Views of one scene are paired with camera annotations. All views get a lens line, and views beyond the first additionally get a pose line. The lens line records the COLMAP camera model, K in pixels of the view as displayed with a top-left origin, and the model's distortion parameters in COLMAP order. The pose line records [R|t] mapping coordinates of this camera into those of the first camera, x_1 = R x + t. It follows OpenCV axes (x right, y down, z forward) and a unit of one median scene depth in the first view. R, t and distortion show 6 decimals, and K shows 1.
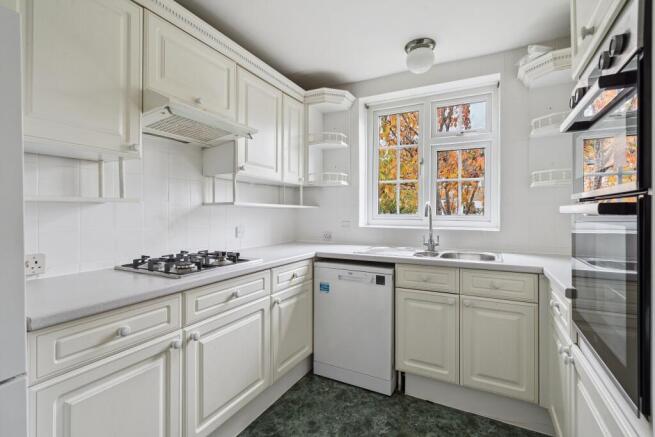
lens RADIAL K [[304.8, 0, 328.1], [0, 304.8, 213.1], [0, 0, 1]] dist [-0.000315, 0.000140]
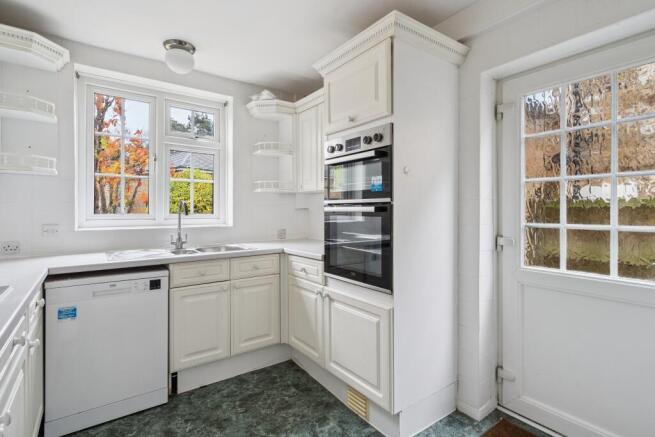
lens RADIAL K [[326.4, 0, 327.1], [0, 326.4, 213.4], [0, 0, 1]] dist [-0.000408, 0.000582]
pose [[0.437789, -0.011865, 0.899000, -0.490482], [0.007578, 0.999926, 0.009507, -0.002325], [-0.899046, 0.002651, 0.437846, 0.093784]]
